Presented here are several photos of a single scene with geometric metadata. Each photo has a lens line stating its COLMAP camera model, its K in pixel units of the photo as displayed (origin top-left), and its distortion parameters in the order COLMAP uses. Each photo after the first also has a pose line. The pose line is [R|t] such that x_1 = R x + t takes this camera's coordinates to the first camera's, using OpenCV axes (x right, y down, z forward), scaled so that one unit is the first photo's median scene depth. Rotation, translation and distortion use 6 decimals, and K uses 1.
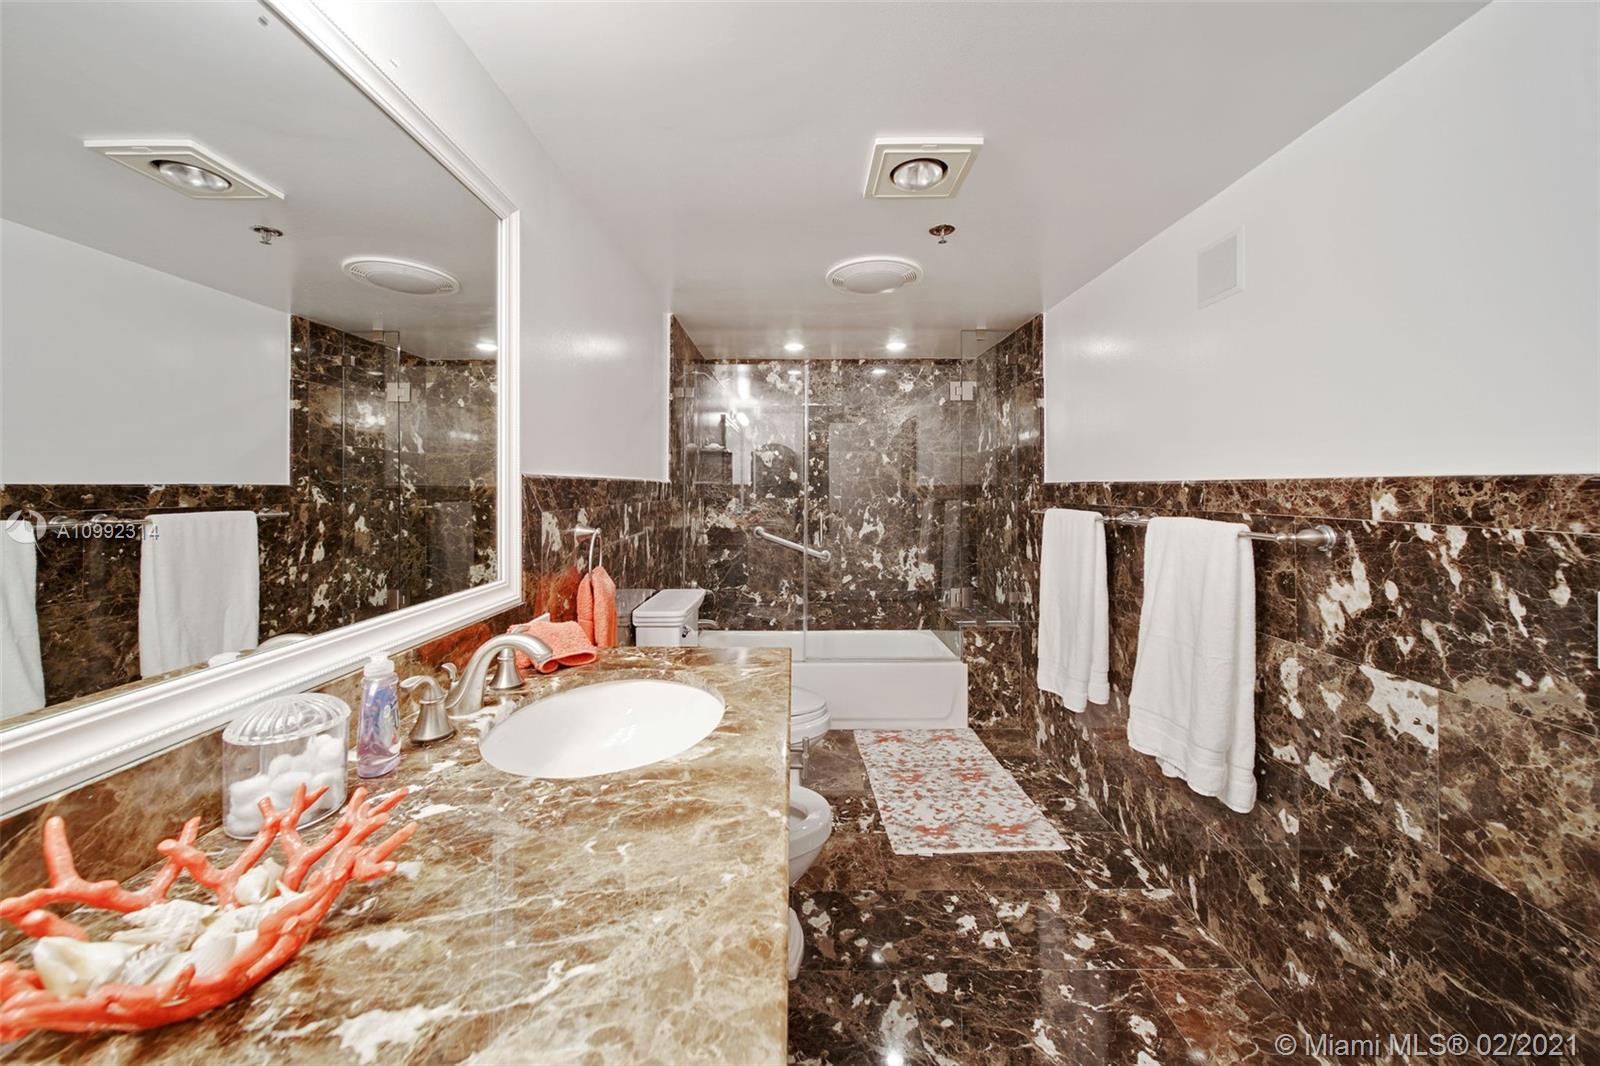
lens RADIAL K [[583.6, 0, 799.2], [0, 583.6, 485.2], [0, 0, 1]] dist [0.000698, -0.000255]
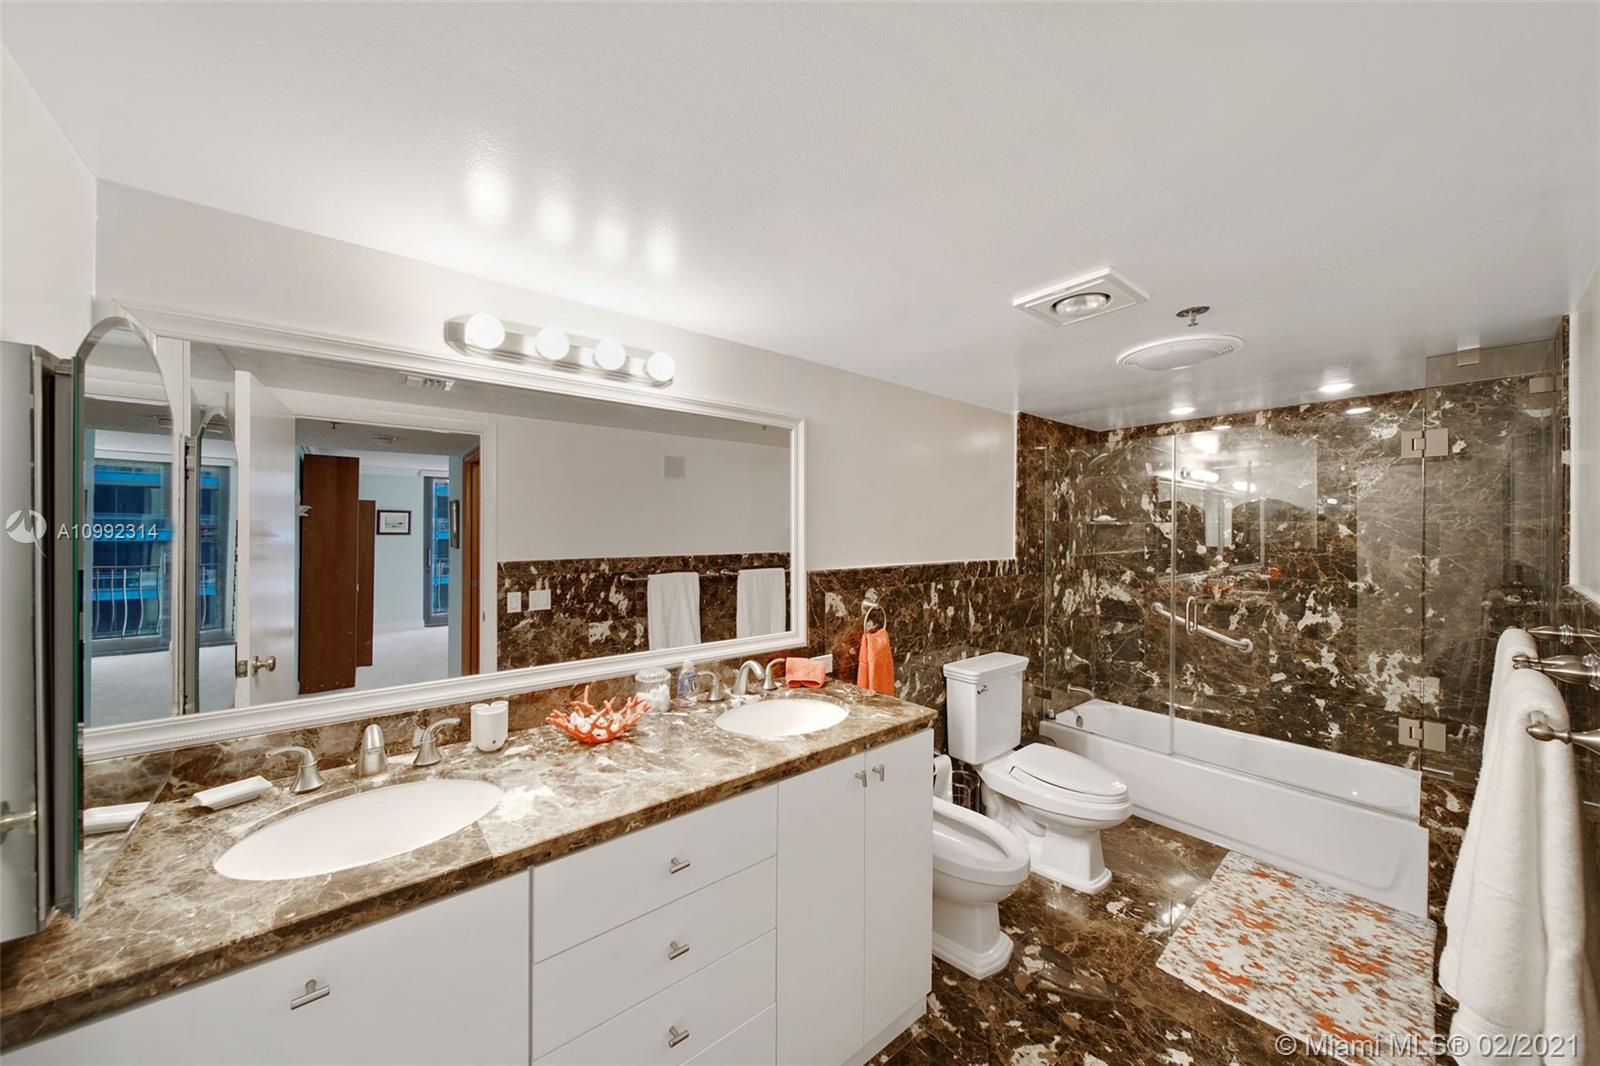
lens RADIAL K [[583.6, 0, 804.6], [0, 583.6, 529.9], [0, 0, 1]] dist [0.000698, -0.000255]
pose [[0.622206, 0.004996, -0.782838, 0.415737], [0.003193, 0.999955, 0.008920, -0.074720], [0.782847, -0.008050, 0.622162, -0.036789]]
